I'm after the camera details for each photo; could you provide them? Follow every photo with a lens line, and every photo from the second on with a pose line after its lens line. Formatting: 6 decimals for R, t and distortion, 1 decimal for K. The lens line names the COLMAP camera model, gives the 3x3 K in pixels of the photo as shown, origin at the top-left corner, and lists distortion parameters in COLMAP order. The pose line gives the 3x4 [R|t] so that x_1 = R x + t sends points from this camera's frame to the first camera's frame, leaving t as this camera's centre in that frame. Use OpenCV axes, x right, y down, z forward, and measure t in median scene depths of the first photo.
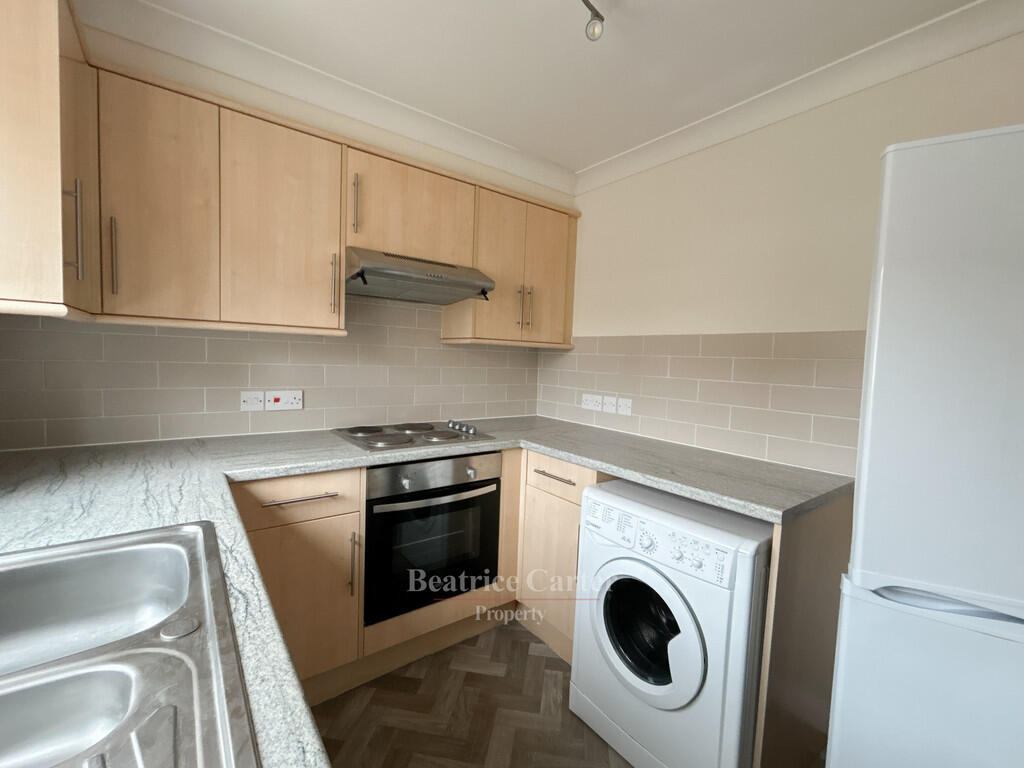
lens RADIAL K [[415.1, 0, 510.9], [0, 415.1, 378.3], [0, 0, 1]] dist [0.014851, -0.000126]
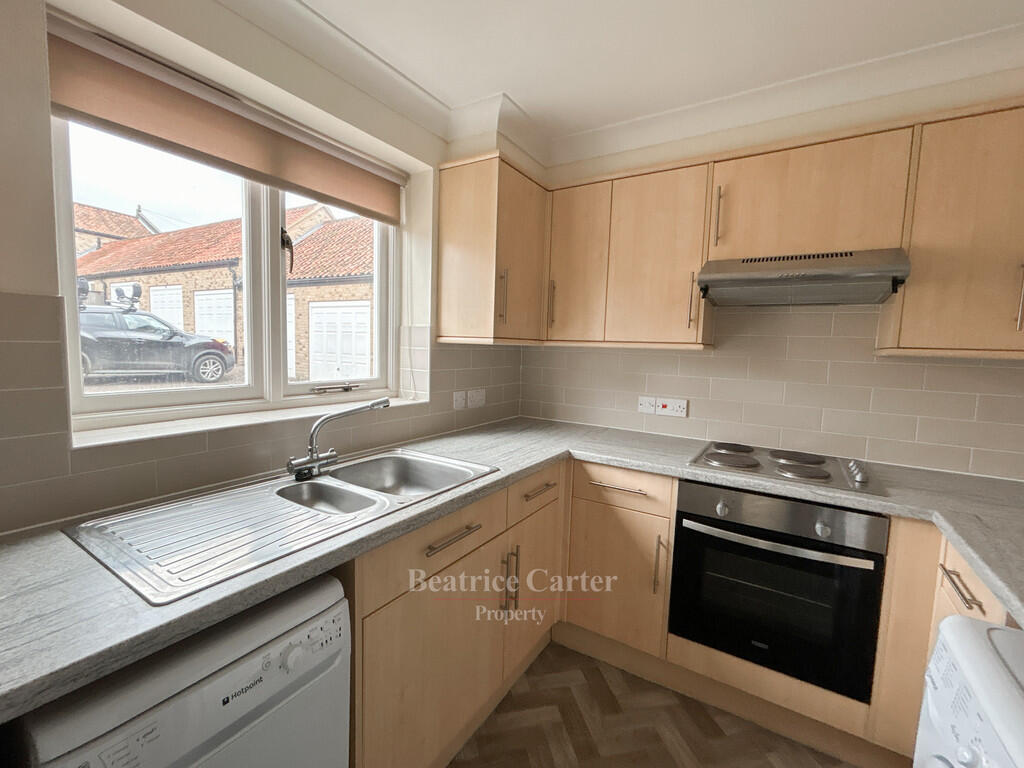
lens RADIAL K [[415.1, 0, 510.9], [0, 415.1, 378.3], [0, 0, 1]] dist [0.014851, -0.000126]
pose [[0.421471, 0.045108, -0.905719, 0.351187], [-0.068020, 0.997521, 0.018027, -0.019641], [0.904287, 0.054009, 0.423495, 0.160312]]
